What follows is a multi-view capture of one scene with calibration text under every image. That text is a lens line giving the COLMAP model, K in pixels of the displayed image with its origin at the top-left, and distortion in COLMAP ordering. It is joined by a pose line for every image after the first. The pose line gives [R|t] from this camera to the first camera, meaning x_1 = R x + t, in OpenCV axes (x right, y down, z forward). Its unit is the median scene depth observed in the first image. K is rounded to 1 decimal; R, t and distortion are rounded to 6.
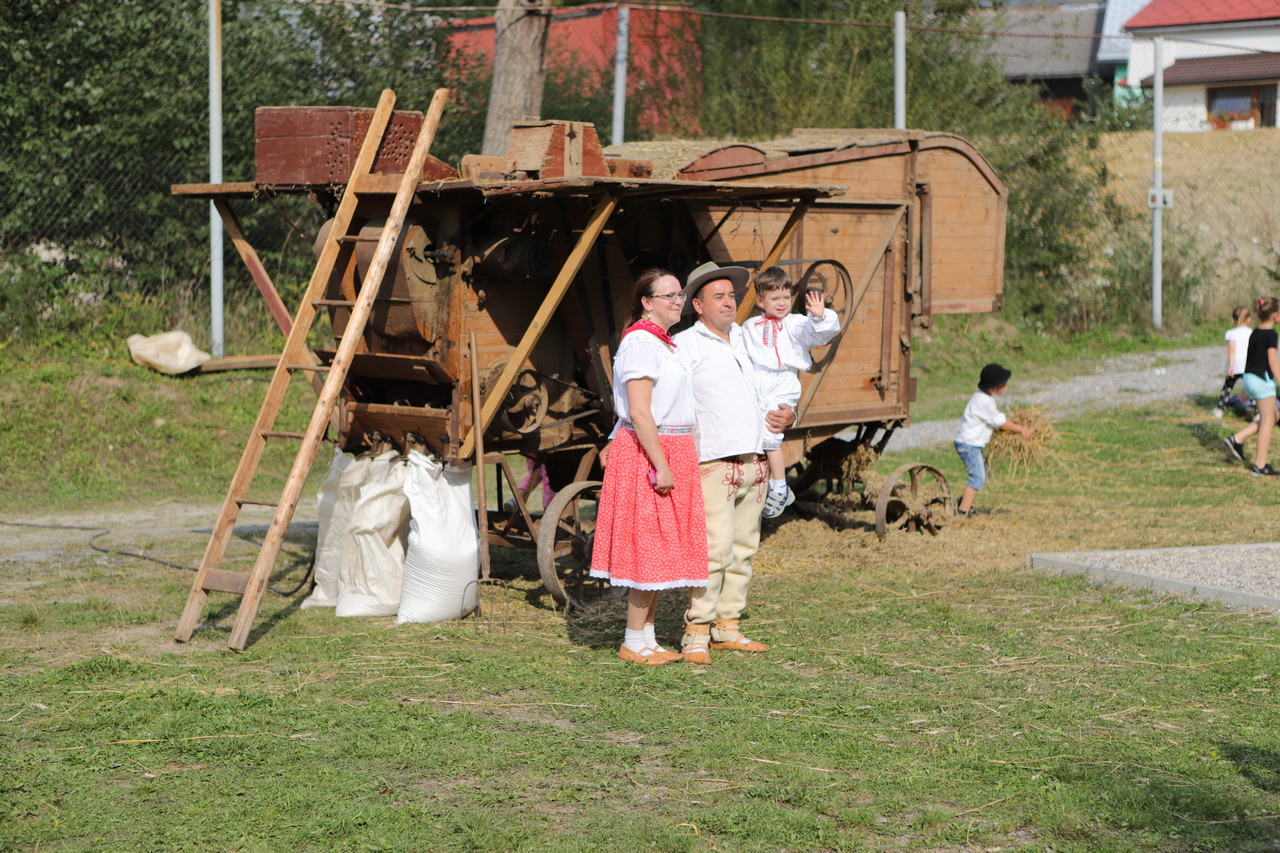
lens RADIAL K [[2577.9, 0, 640.3], [0, 2577.9, 427.2], [0, 0, 1]] dist [0.292646, 0.000000]
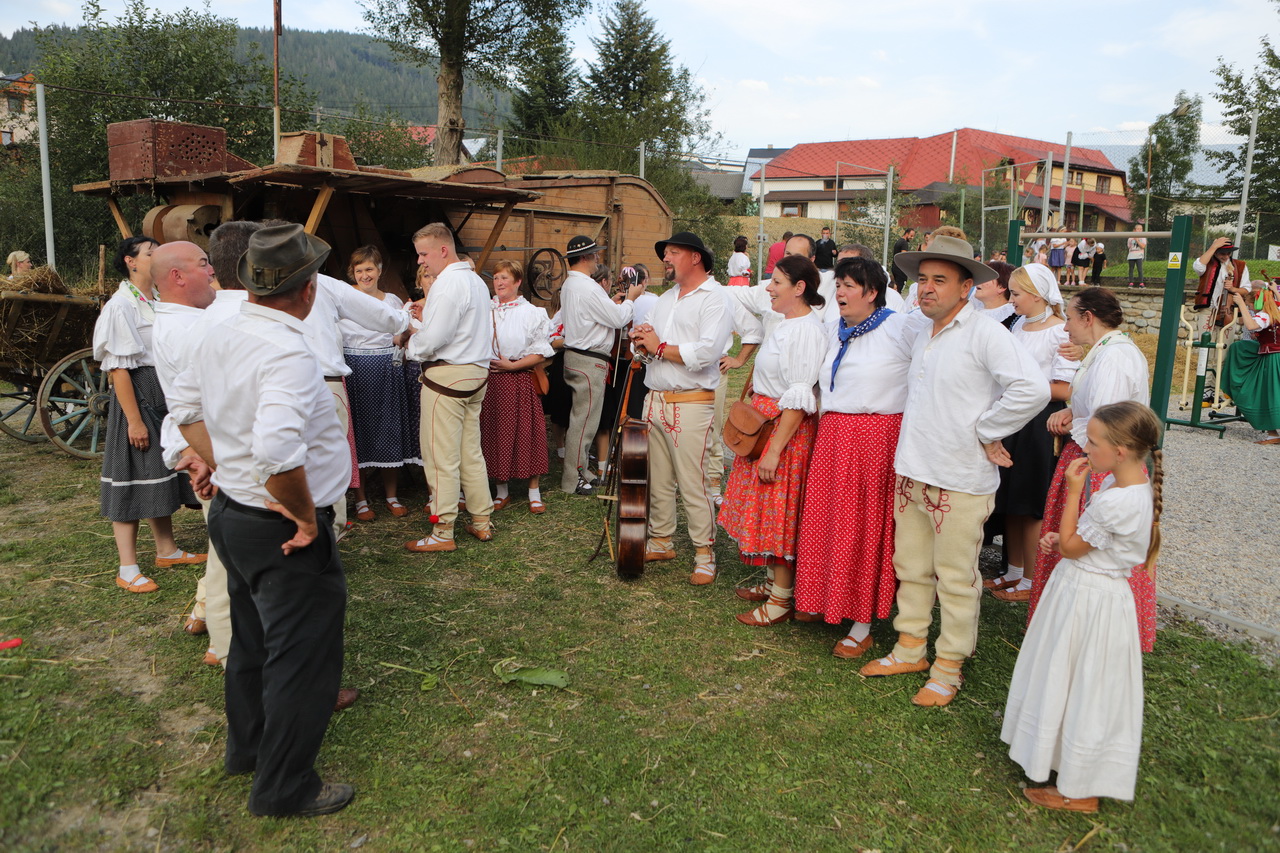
lens RADIAL K [[911.0, 0, 637.7], [0, 911.0, 423.2], [0, 0, 1]] dist [-0.014698, 0.000958]
pose [[0.997934, 0.009250, 0.063585, 0.086639], [-0.015835, 0.994467, 0.103851, -0.017260], [-0.062273, -0.104643, 0.992558, 0.419388]]
